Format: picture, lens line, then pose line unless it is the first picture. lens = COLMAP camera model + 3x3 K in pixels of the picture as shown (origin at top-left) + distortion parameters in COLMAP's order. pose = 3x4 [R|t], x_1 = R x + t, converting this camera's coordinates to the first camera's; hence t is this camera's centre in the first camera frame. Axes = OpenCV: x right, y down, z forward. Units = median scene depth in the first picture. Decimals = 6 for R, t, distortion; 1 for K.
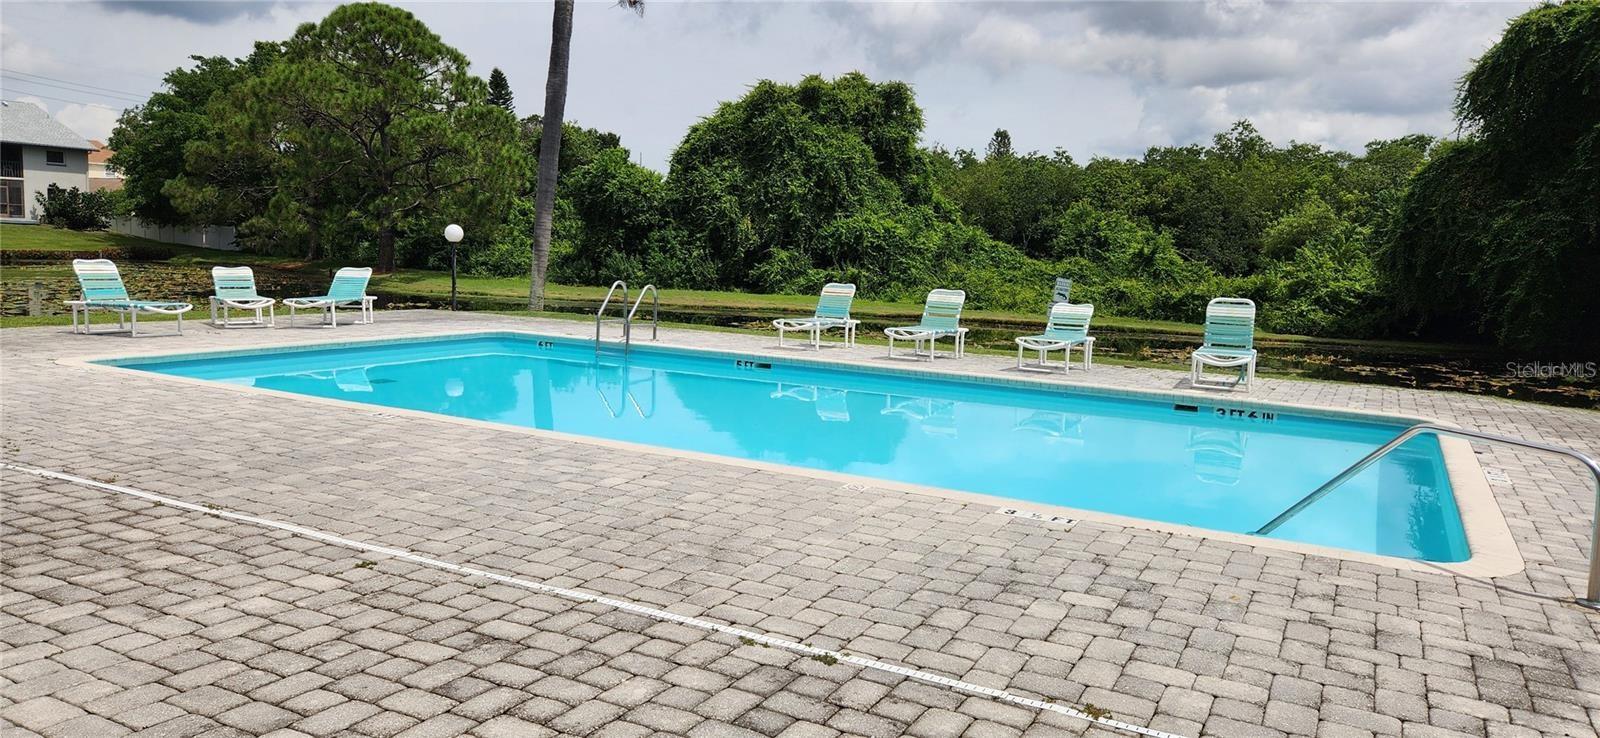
lens RADIAL K [[1082.7, 0, 808.5], [0, 1082.7, 376.4], [0, 0, 1]] dist [0.074701, -0.069075]
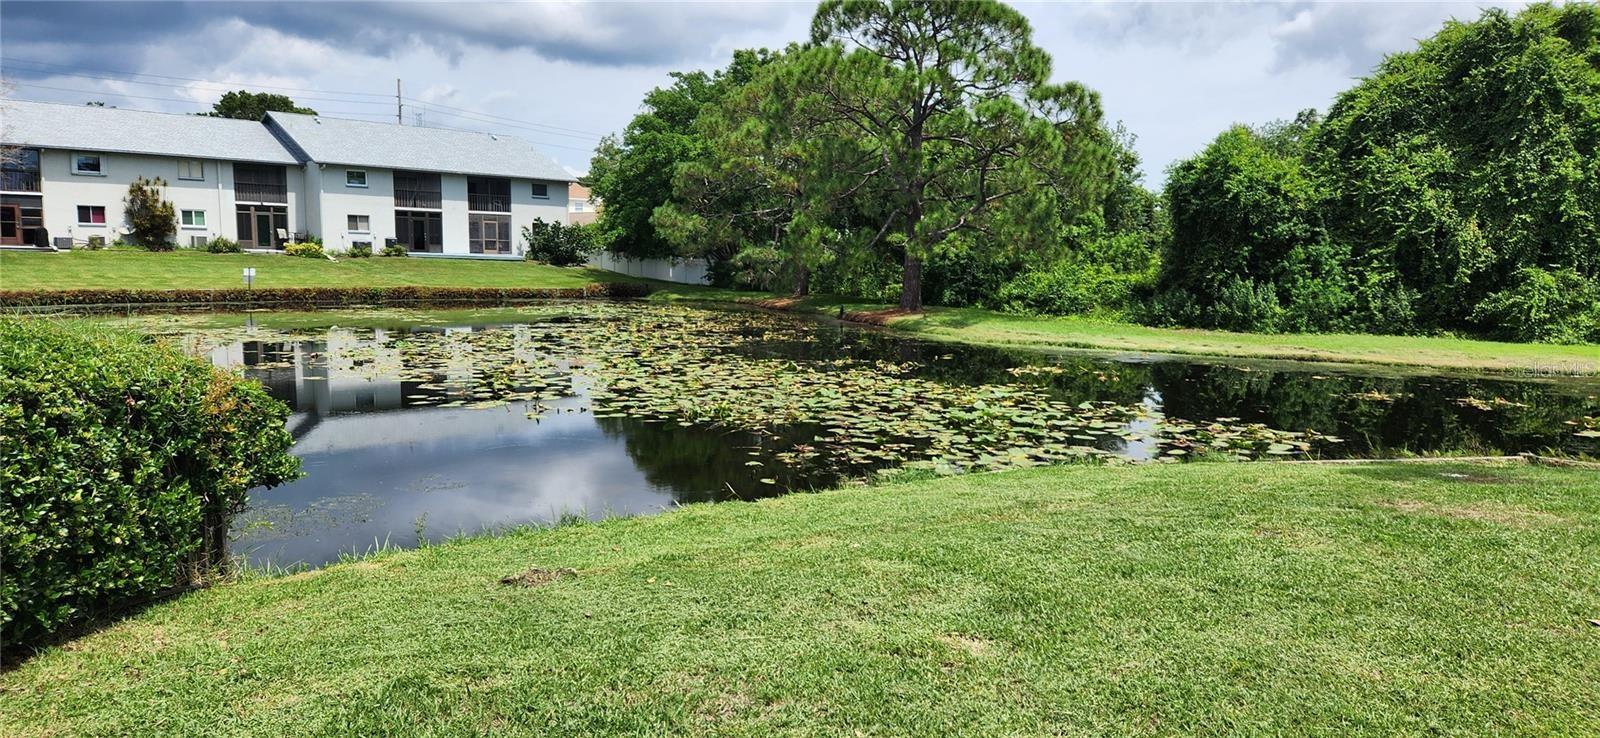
lens RADIAL K [[1082.7, 0, 805.1], [0, 1082.7, 378.3], [0, 0, 1]] dist [0.074701, -0.069075]
pose [[0.945009, 0.013422, -0.326768, -0.187888], [-0.019063, 0.999719, -0.014068, -0.032771], [0.326488, 0.019523, 0.945000, 0.227920]]
